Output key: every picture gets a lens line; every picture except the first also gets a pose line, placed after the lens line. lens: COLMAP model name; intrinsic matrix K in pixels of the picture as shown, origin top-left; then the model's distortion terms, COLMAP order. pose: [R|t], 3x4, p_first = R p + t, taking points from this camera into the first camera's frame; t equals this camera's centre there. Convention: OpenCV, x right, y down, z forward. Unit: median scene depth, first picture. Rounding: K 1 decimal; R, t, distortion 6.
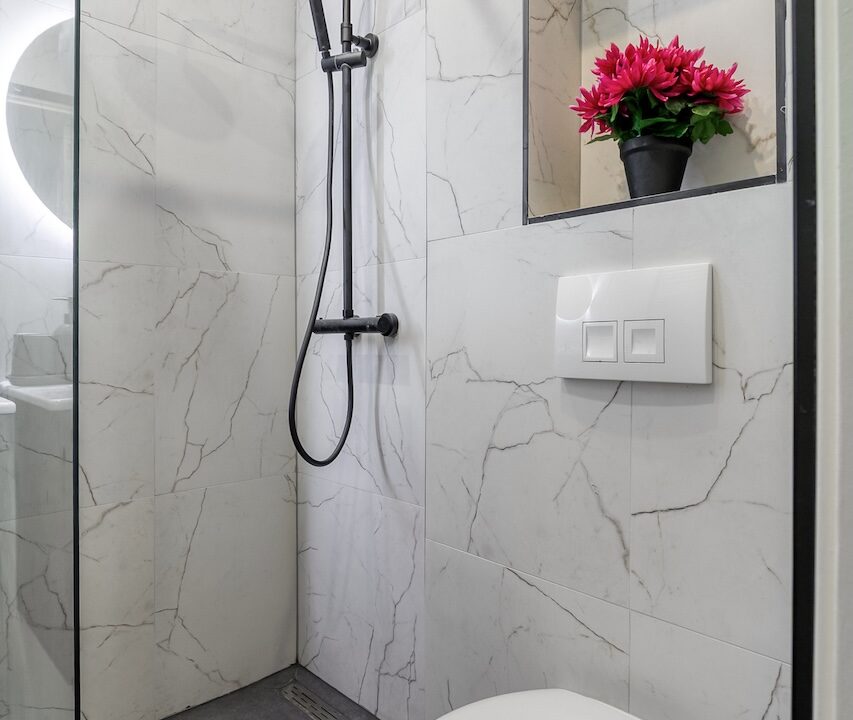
lens RADIAL K [[622.2, 0, 426.5], [0, 622.2, 360.0], [0, 0, 1]] dist [-0.012488, -0.004706]
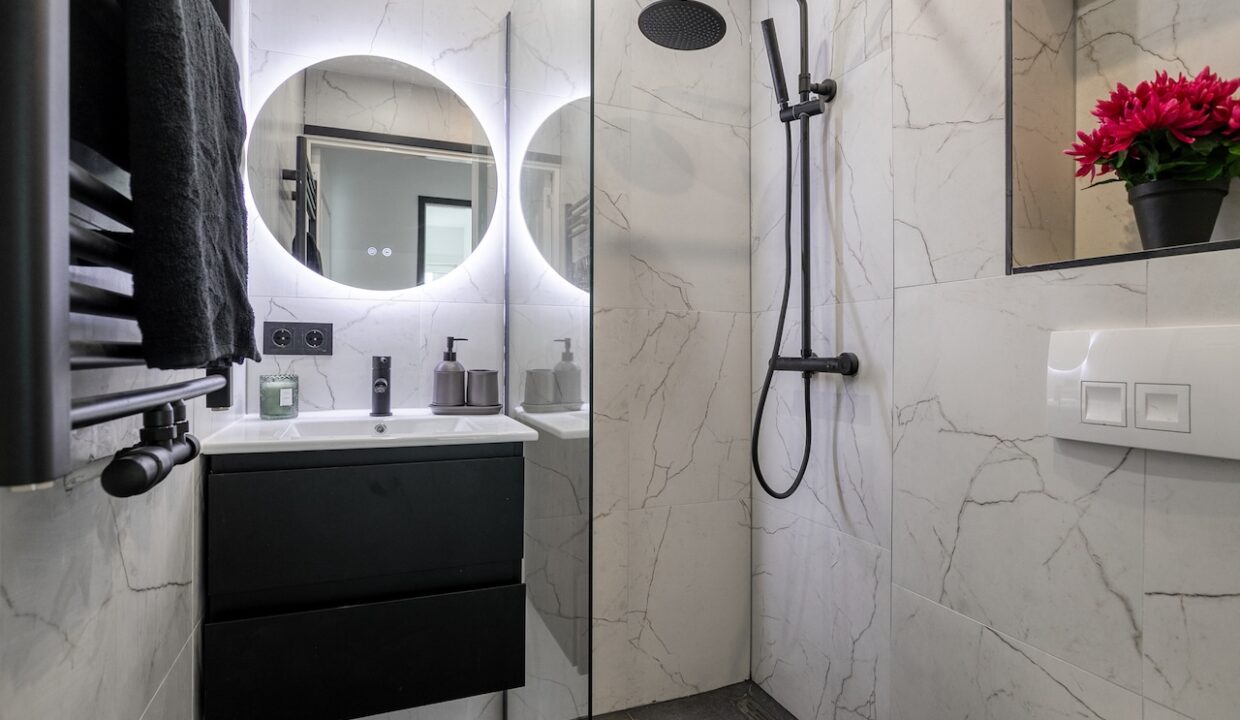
lens RADIAL K [[620.3, 0, 620.0], [0, 620.3, 360.0], [0, 0, 1]] dist [-0.019205, 0.006636]
pose [[0.930981, 0.005801, -0.365021, -0.040617], [-0.011895, 0.999825, -0.014449, -0.046457], [0.364874, 0.017794, 0.930887, -0.086254]]
